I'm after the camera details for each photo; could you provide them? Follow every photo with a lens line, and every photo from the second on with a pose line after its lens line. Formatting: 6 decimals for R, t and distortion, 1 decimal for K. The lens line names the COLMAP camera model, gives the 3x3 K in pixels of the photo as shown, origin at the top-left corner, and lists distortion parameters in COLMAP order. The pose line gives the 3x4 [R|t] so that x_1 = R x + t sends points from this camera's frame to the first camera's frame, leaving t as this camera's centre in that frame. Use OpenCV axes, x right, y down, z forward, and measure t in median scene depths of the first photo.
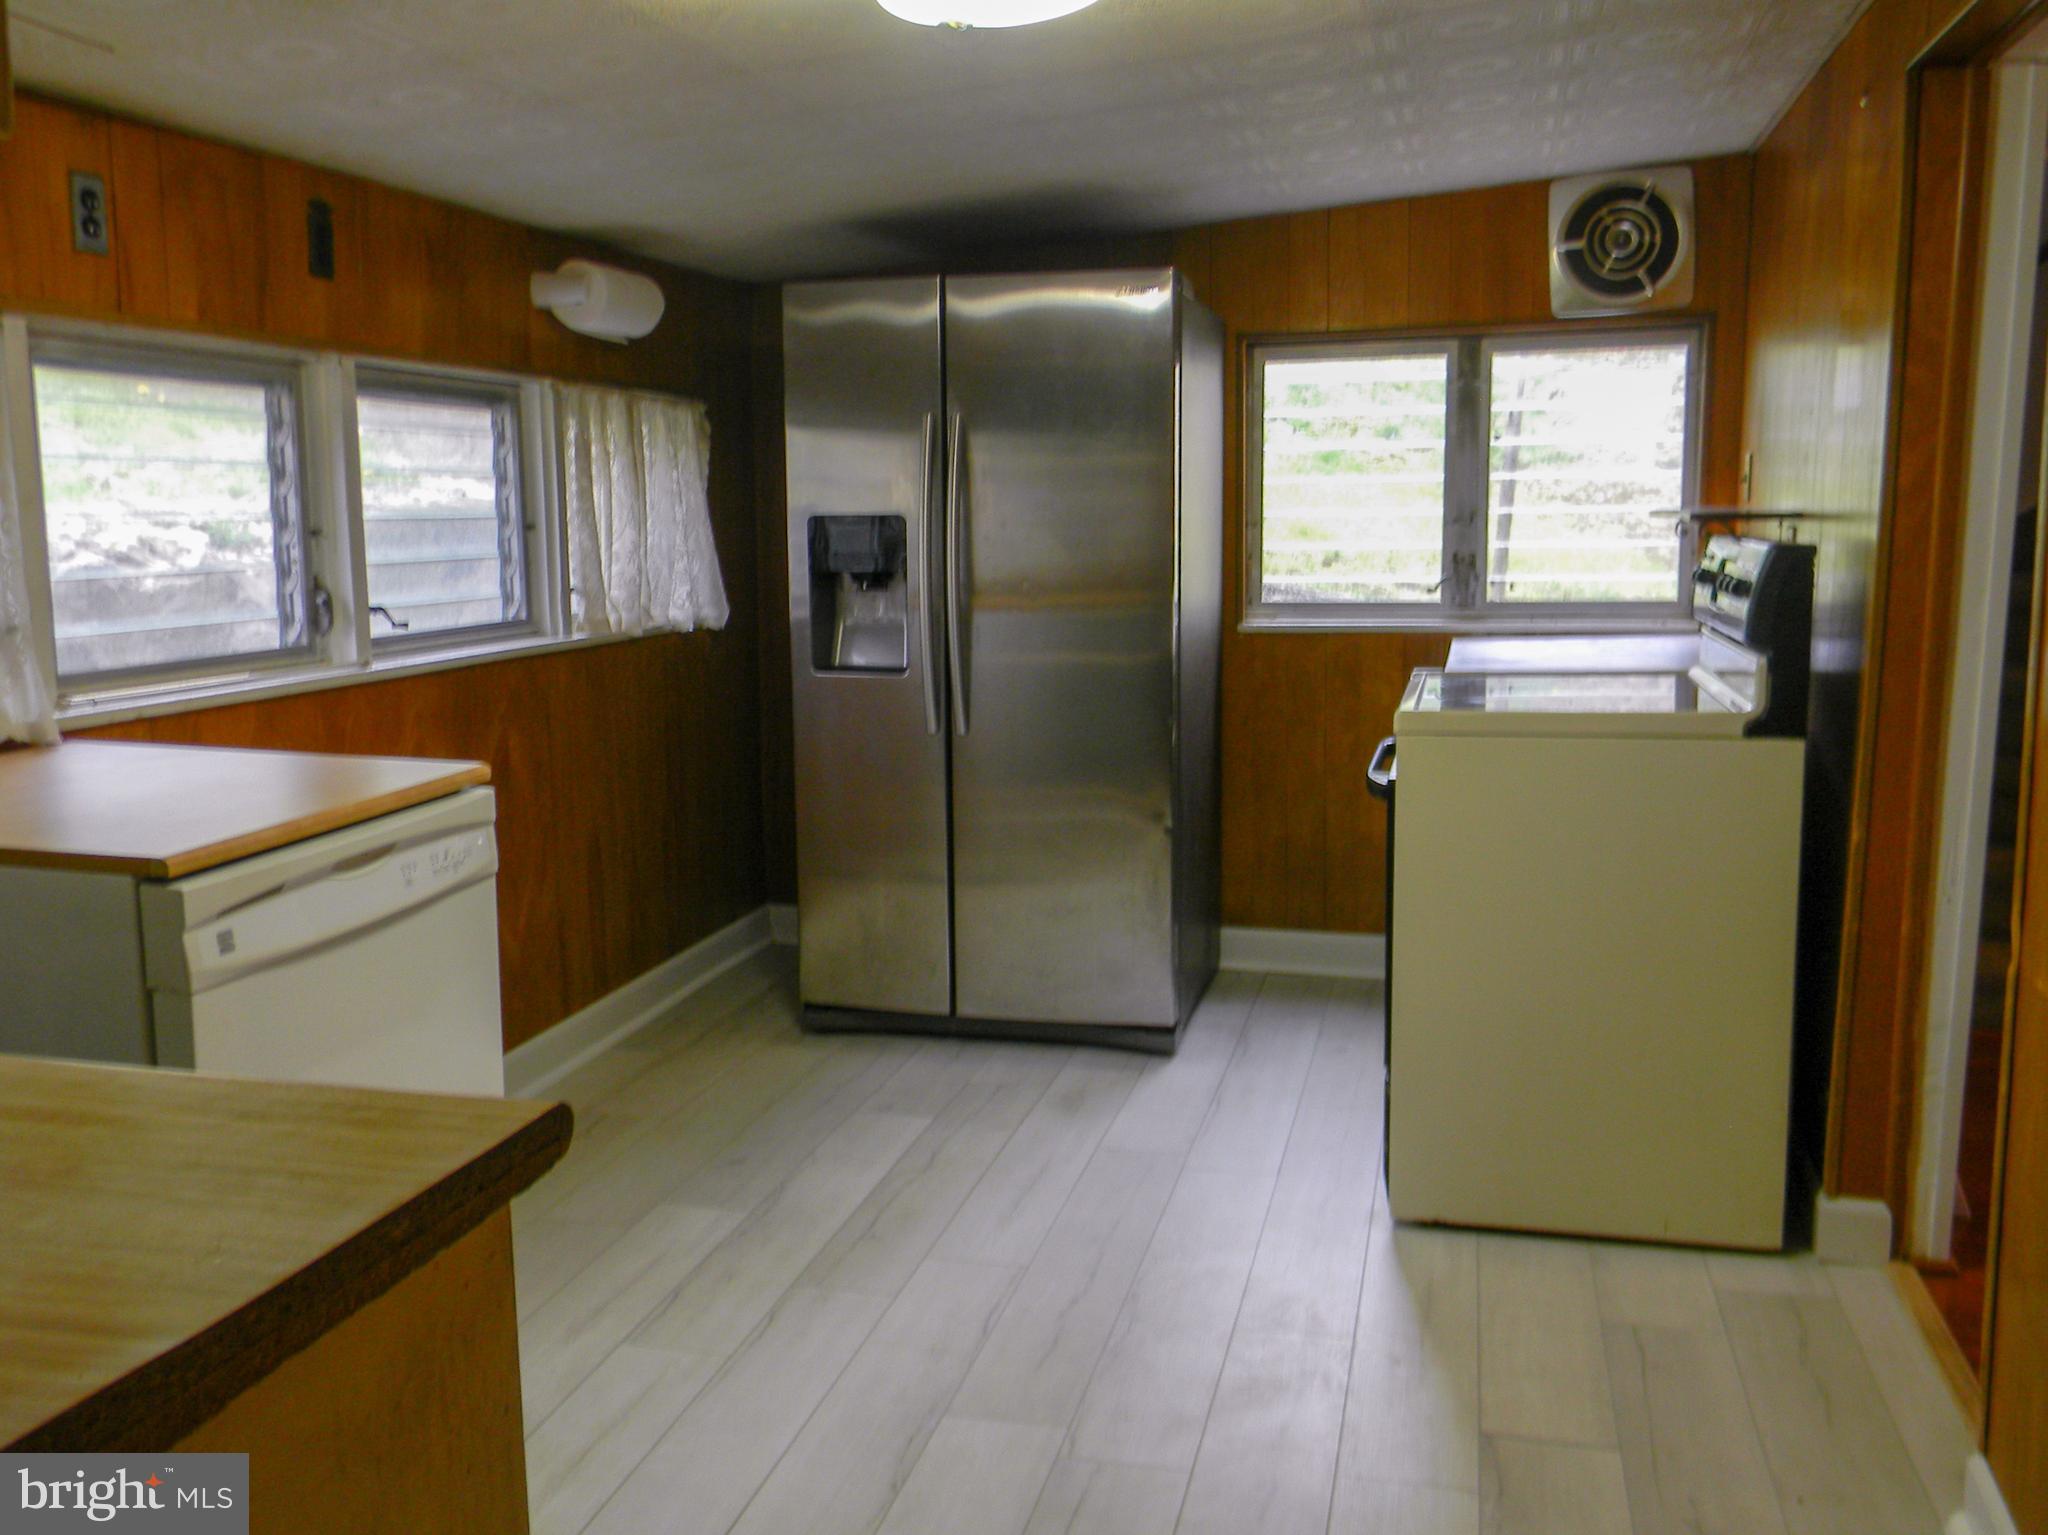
lens RADIAL K [[1640.8, 0, 1039.1], [0, 1640.8, 771.0], [0, 0, 1]] dist [0.002391, -0.022375]
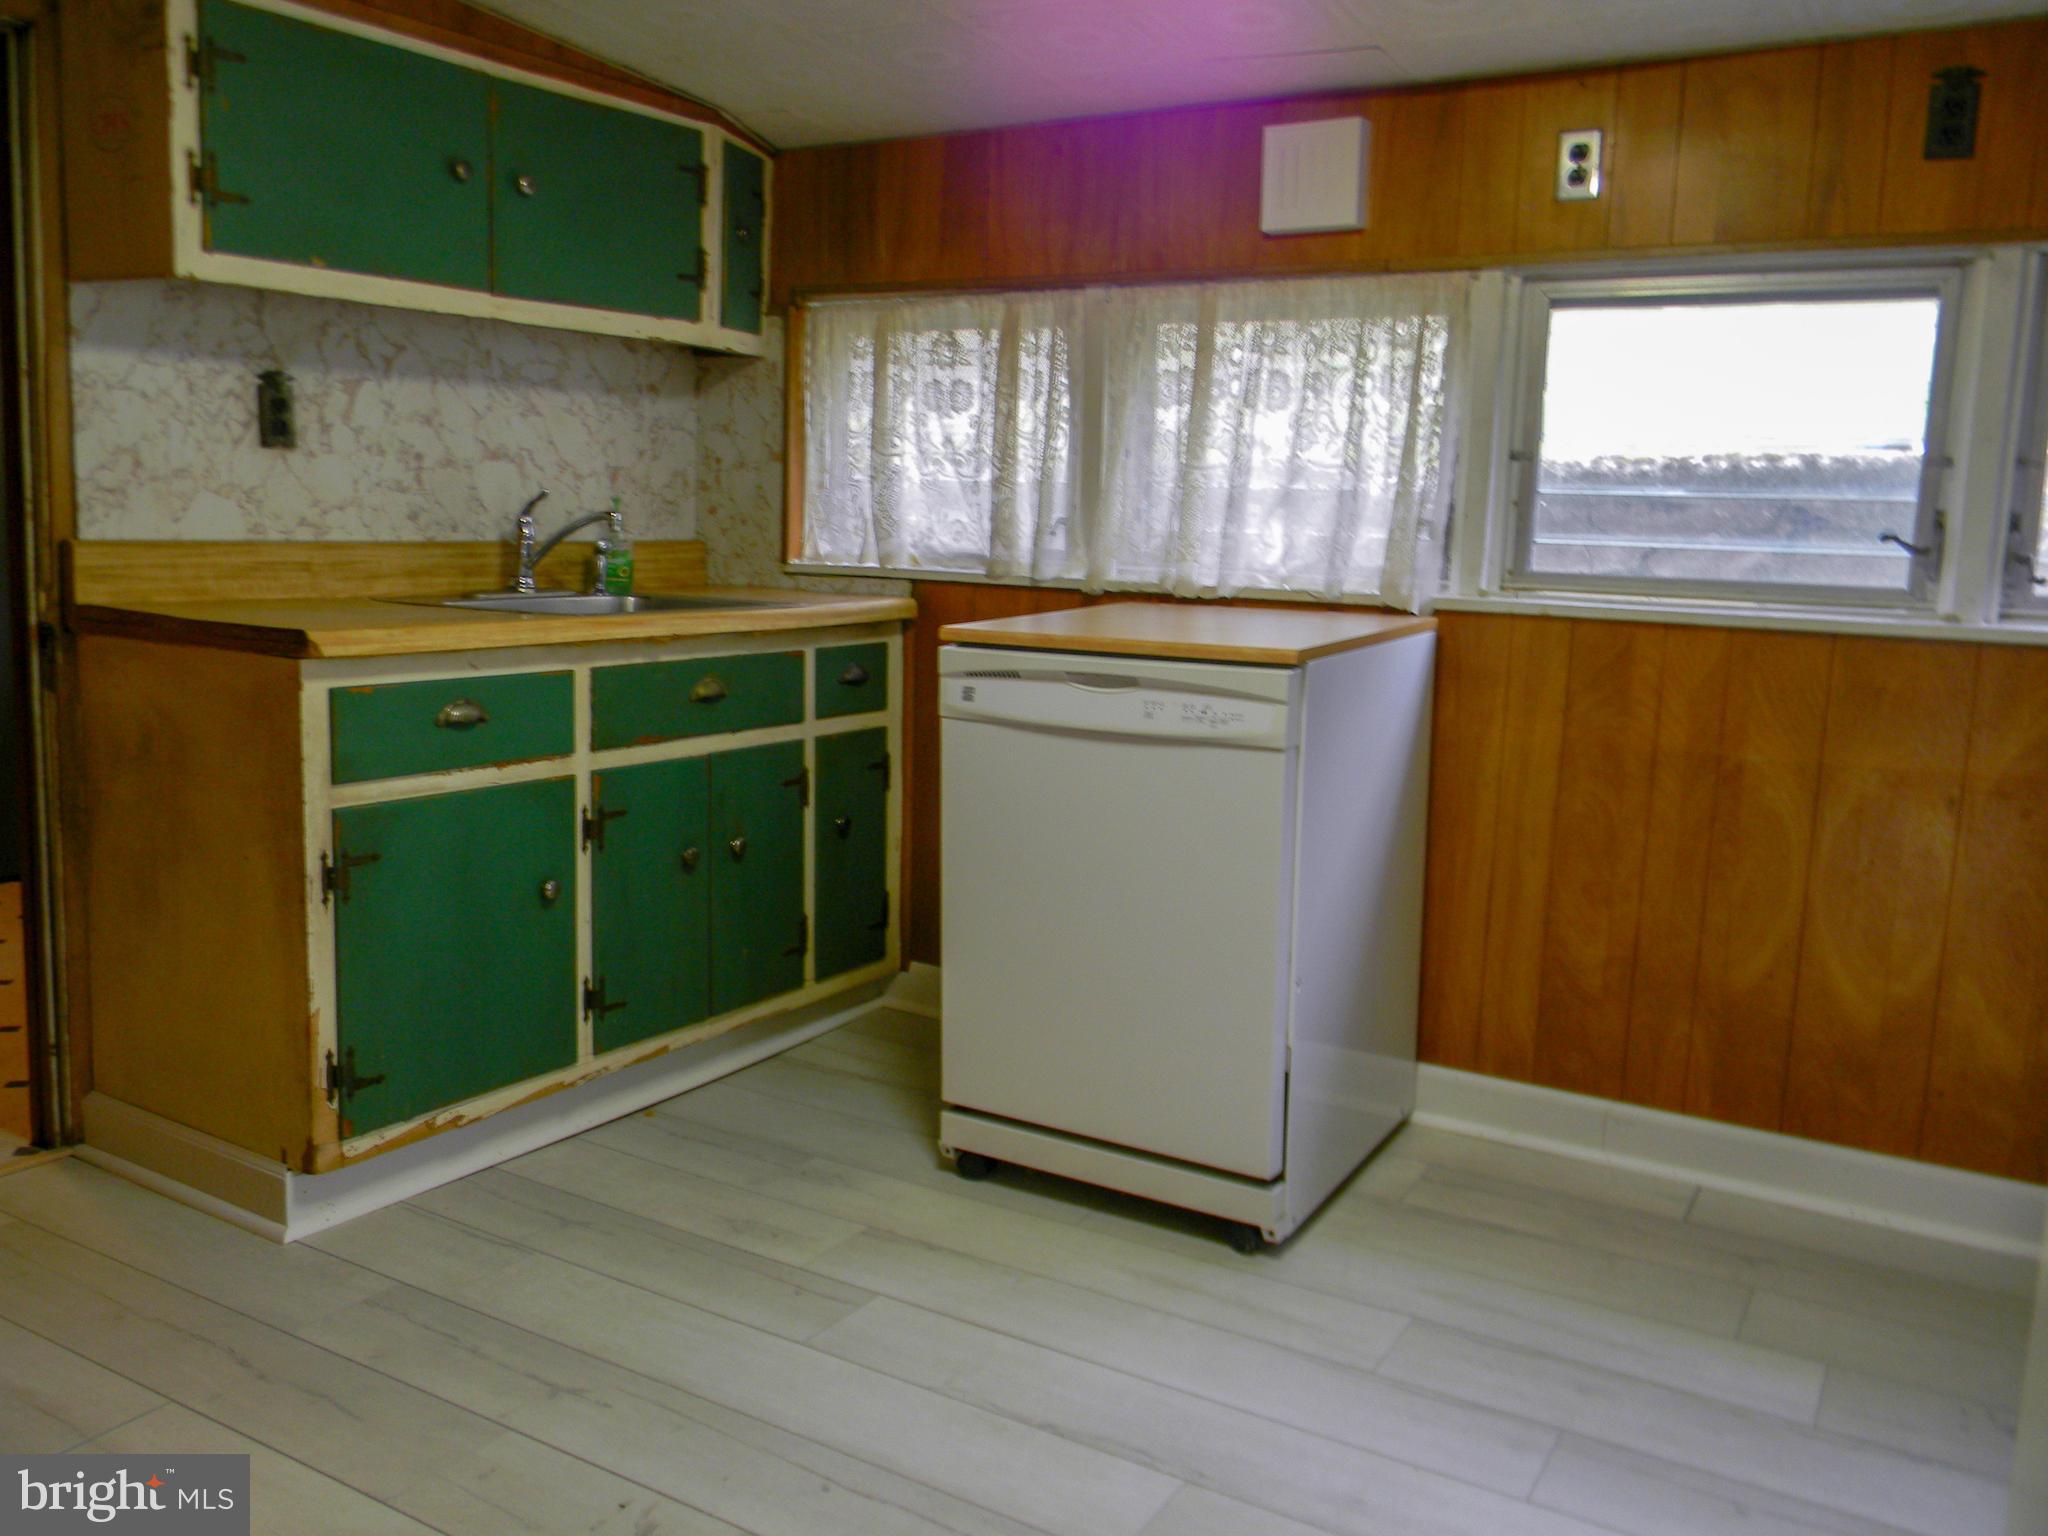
lens RADIAL K [[1640.8, 0, 1038.5], [0, 1640.8, 748.1], [0, 0, 1]] dist [0.002391, -0.022375]
pose [[-0.252308, 0.155847, -0.955014, 0.647309], [-0.172085, 0.963986, 0.202775, -0.114021], [0.952222, 0.215506, -0.216403, 0.950751]]
